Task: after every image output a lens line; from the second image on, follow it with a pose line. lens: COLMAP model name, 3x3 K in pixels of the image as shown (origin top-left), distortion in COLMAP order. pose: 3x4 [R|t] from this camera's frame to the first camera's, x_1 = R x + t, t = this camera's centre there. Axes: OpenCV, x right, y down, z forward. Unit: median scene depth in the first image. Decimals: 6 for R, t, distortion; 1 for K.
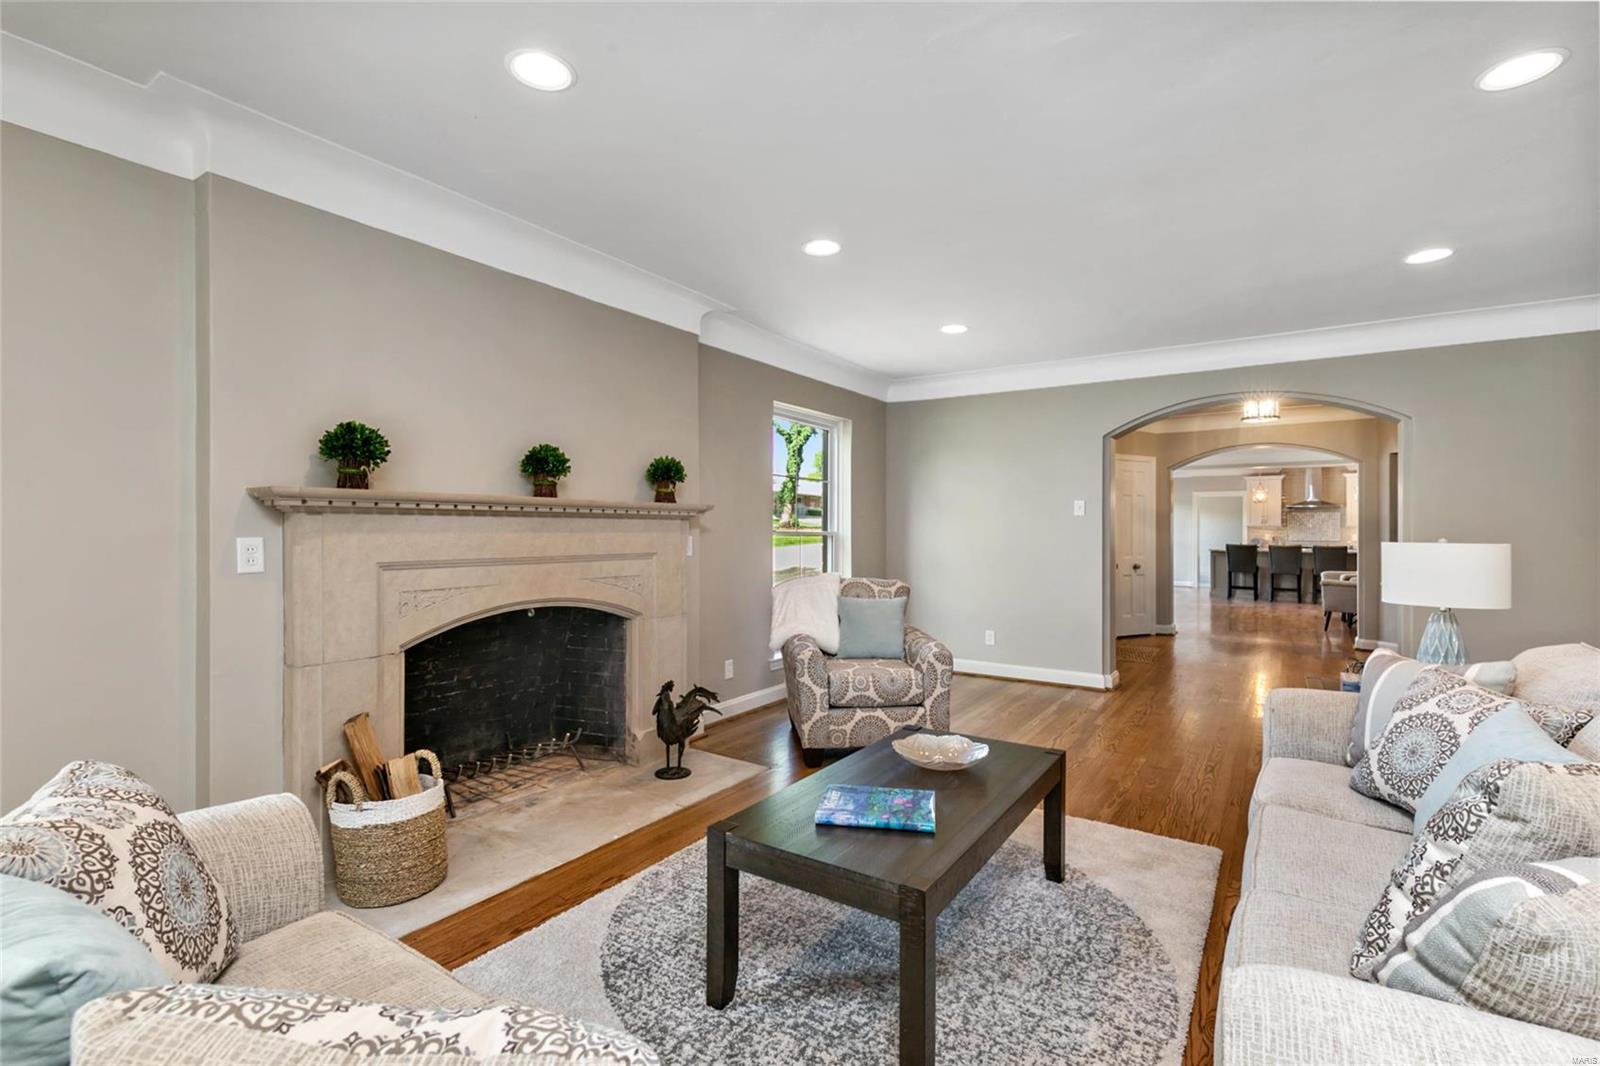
lens RADIAL K [[717.4, 0, 807.8], [0, 717.4, 533.7], [0, 0, 1]] dist [0.000004, 0.000073]
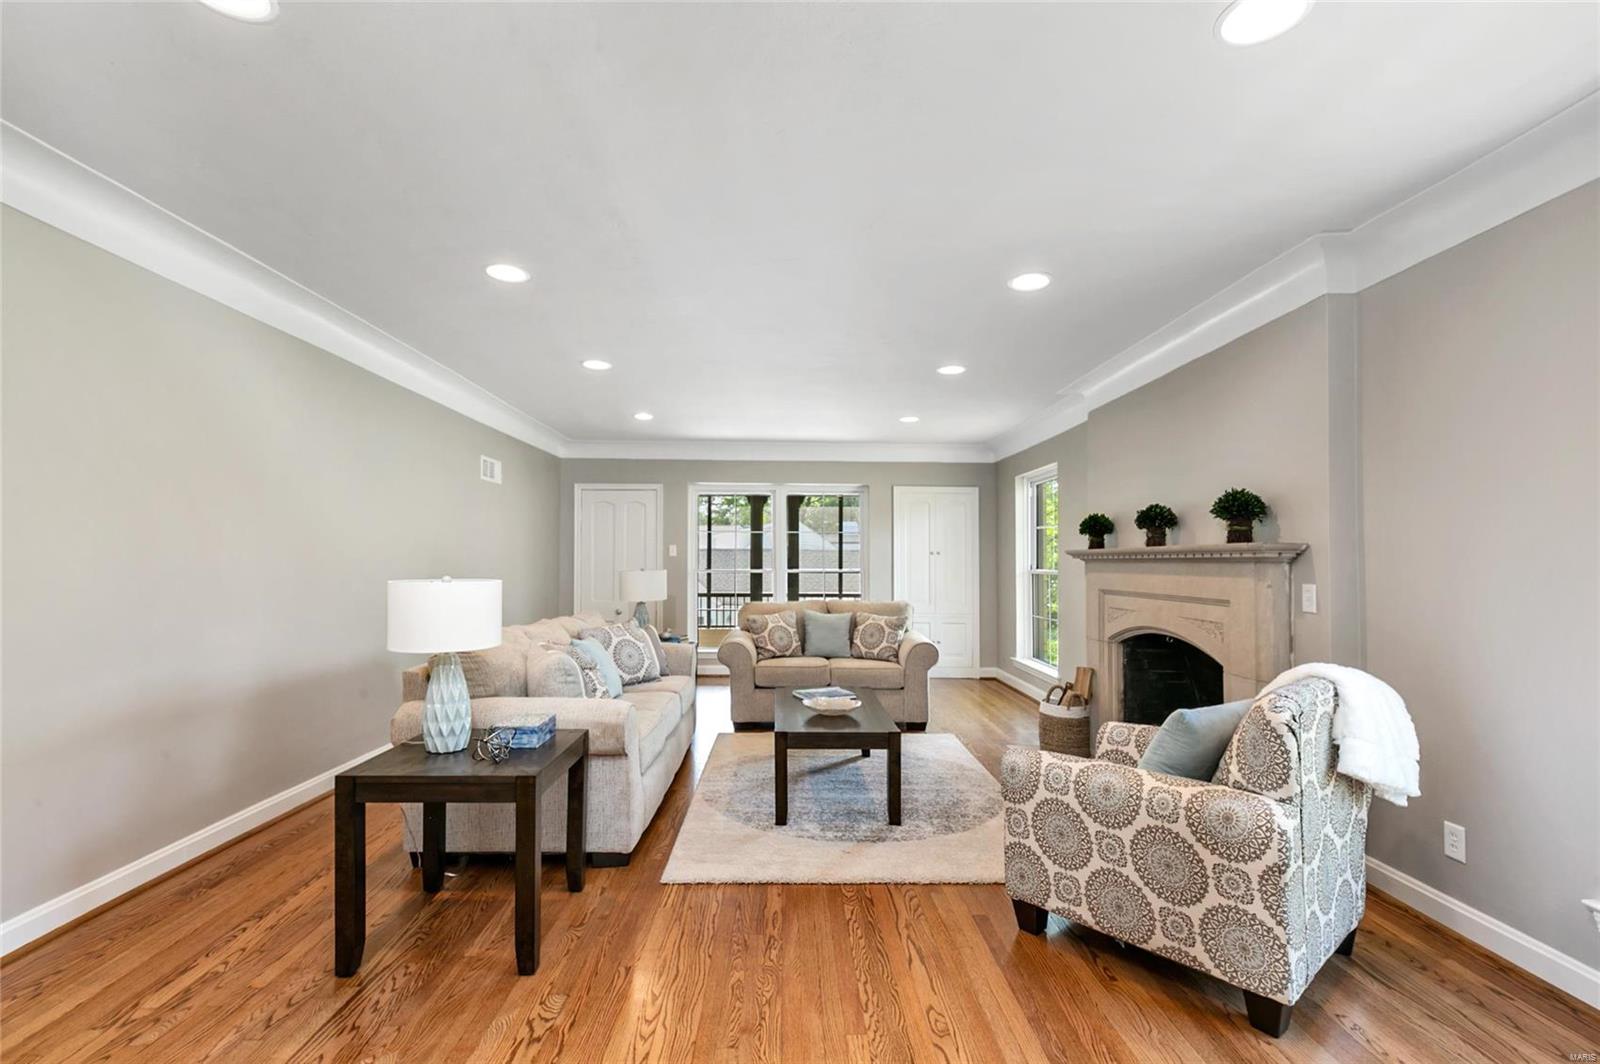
lens RADIAL K [[717.4, 0, 807.8], [0, 717.4, 532.7], [0, 0, 1]] dist [0.000004, 0.000073]
pose [[-0.813657, -0.029894, -0.580577, 0.852252], [-0.009494, 0.999227, -0.038144, -0.021100], [0.581268, -0.025524, -0.813311, 1.660874]]
